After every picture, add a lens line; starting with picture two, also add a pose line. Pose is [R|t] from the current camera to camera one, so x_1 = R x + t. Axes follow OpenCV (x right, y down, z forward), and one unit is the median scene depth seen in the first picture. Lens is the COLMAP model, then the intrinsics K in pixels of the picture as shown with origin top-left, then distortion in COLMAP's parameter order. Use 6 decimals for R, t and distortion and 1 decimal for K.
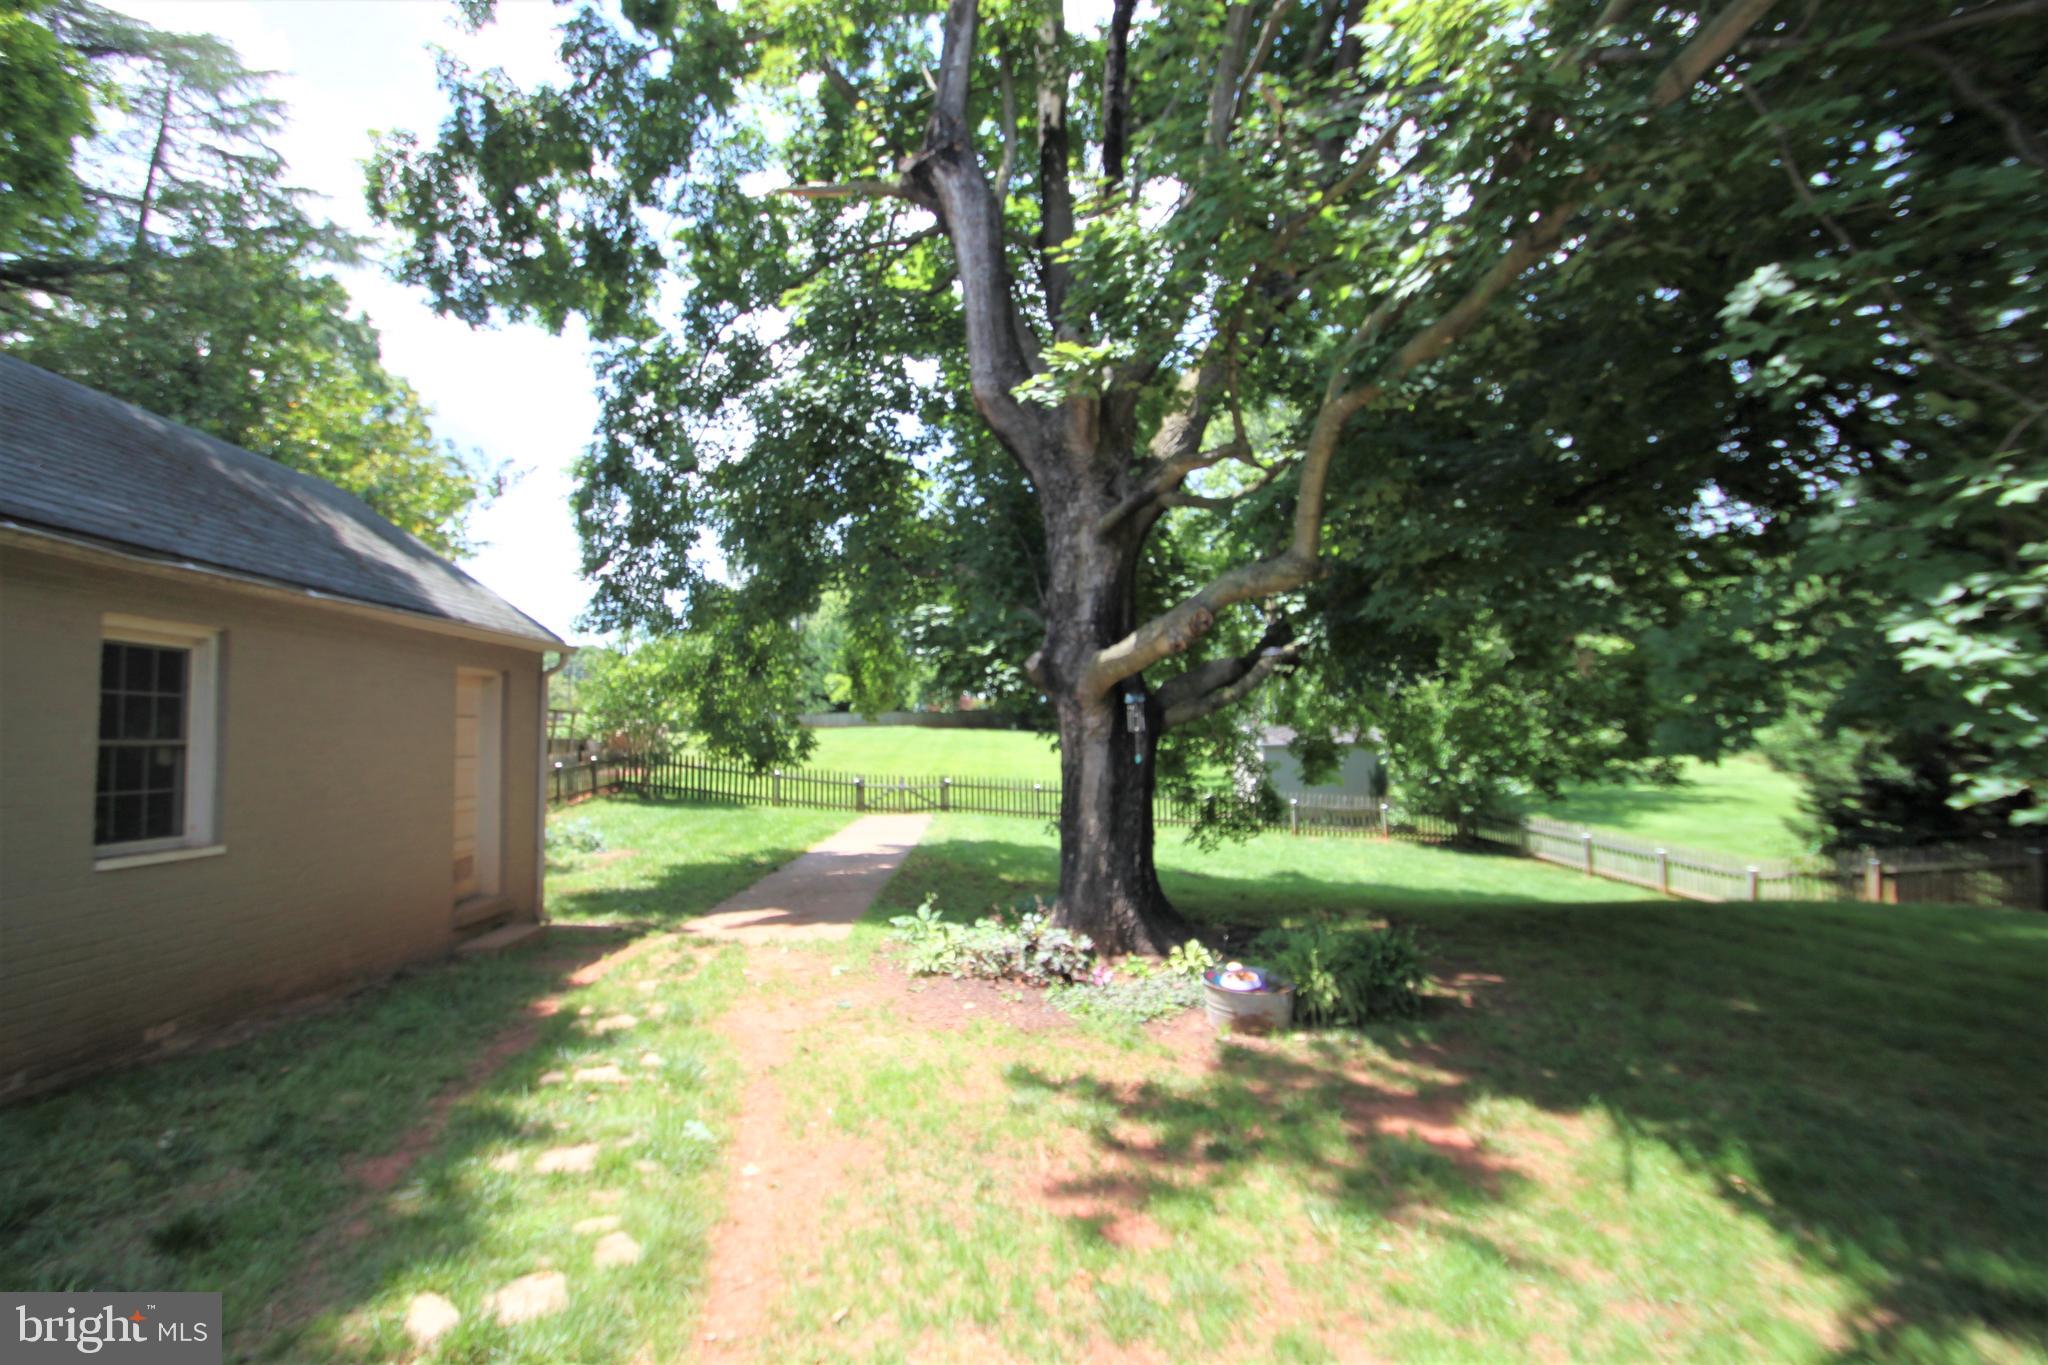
lens RADIAL K [[942.5, 0, 1004.9], [0, 942.5, 668.9], [0, 0, 1]] dist [0.011170, -0.016291]
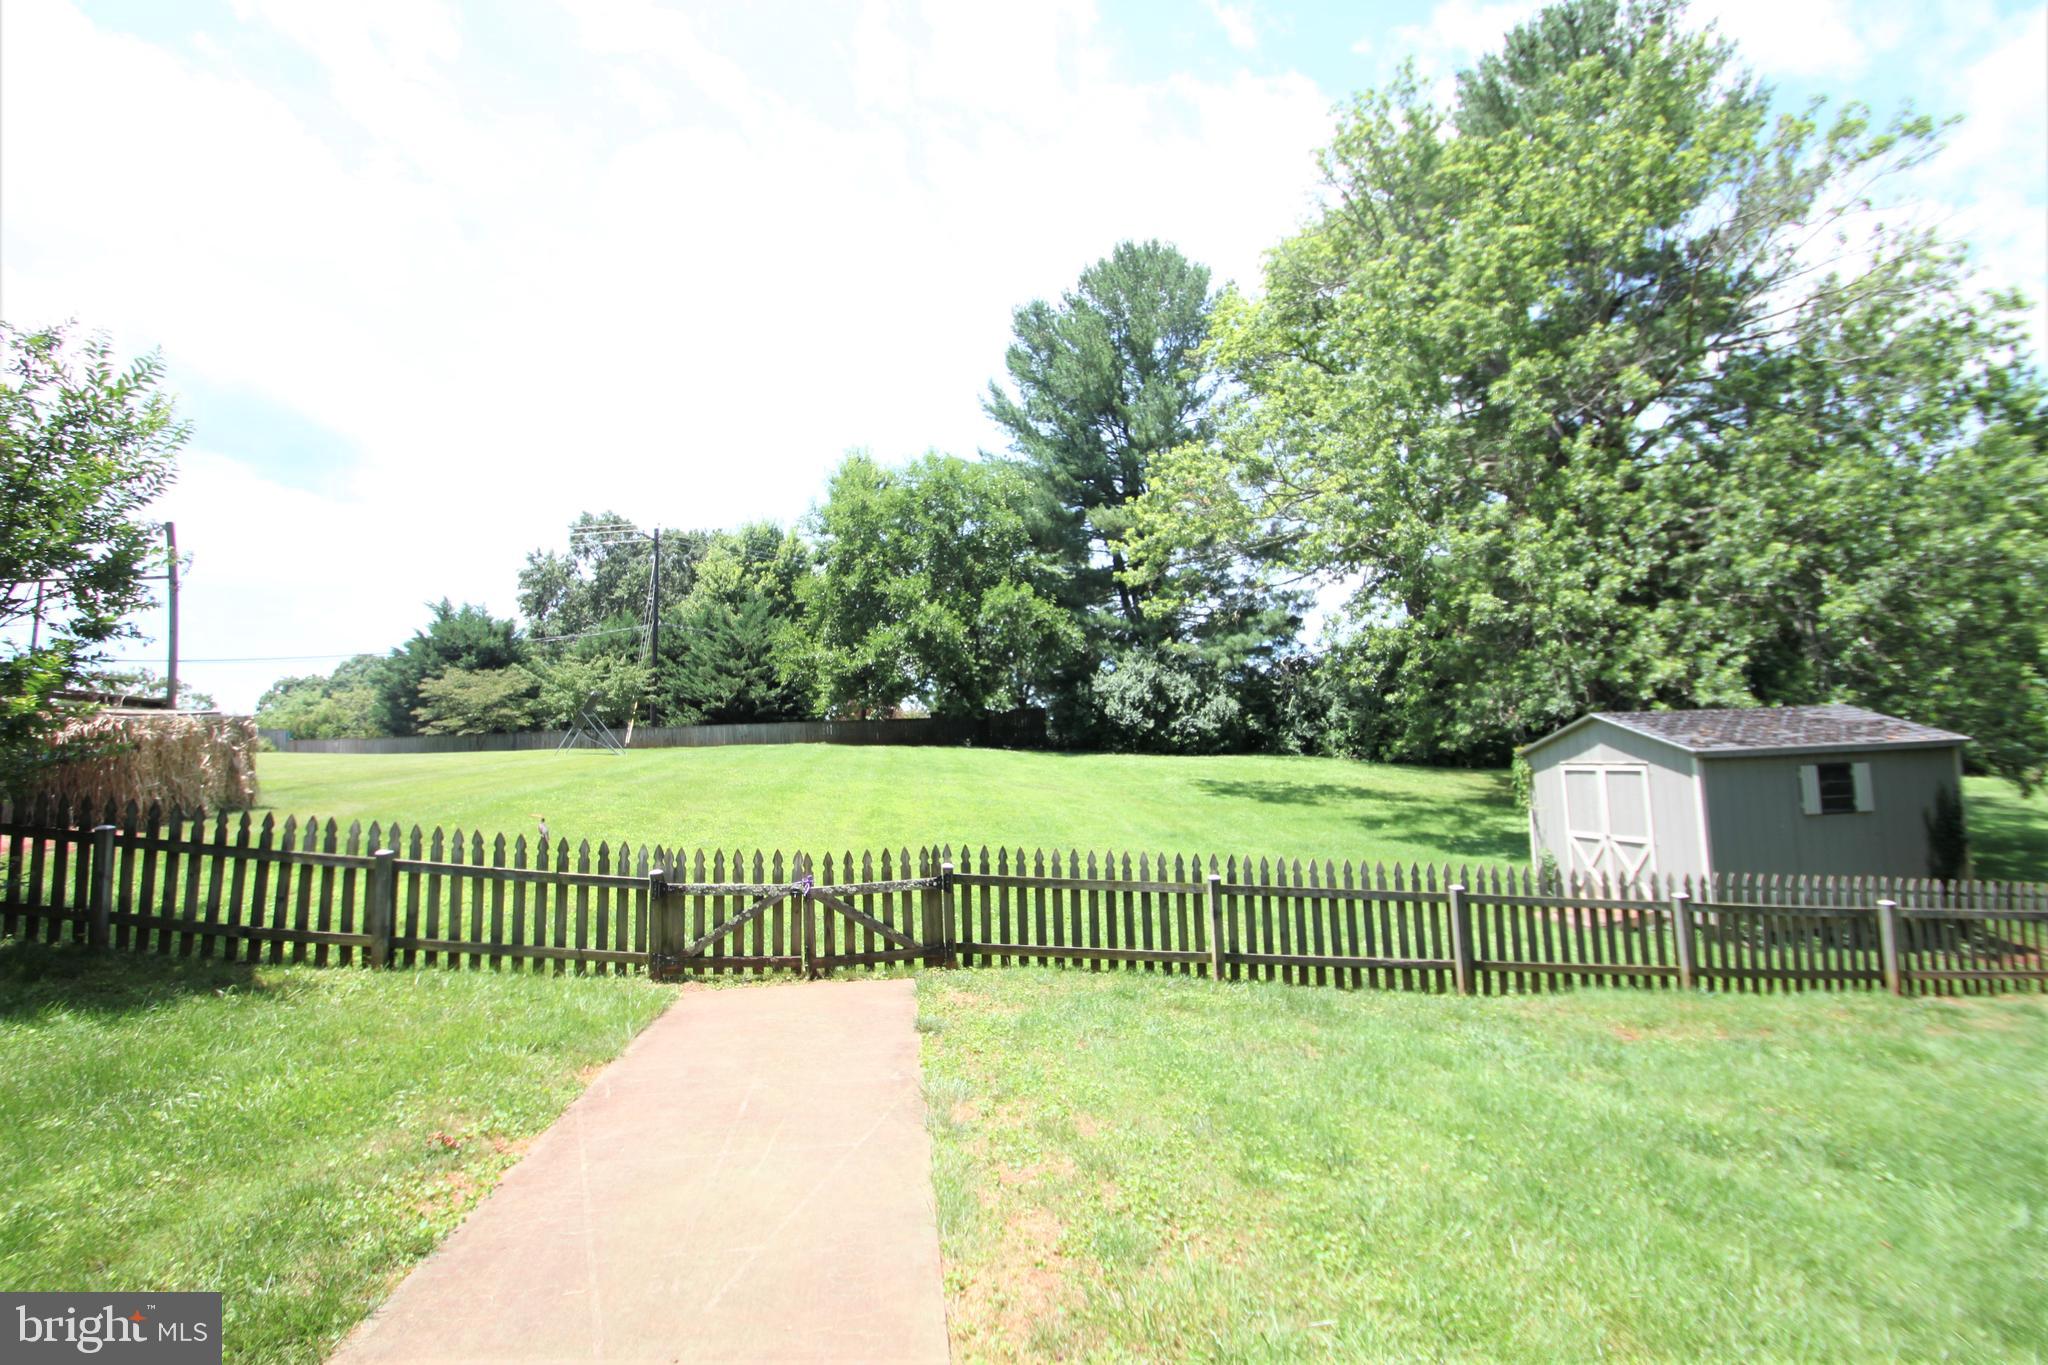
lens RADIAL K [[942.5, 0, 1004.9], [0, 942.5, 668.9], [0, 0, 1]] dist [0.011170, -0.016291]
pose [[0.995258, 0.003206, 0.097213, -0.073073], [-0.000448, 0.999597, -0.028381, 0.059884], [-0.097265, 0.028203, 0.994859, 0.676027]]
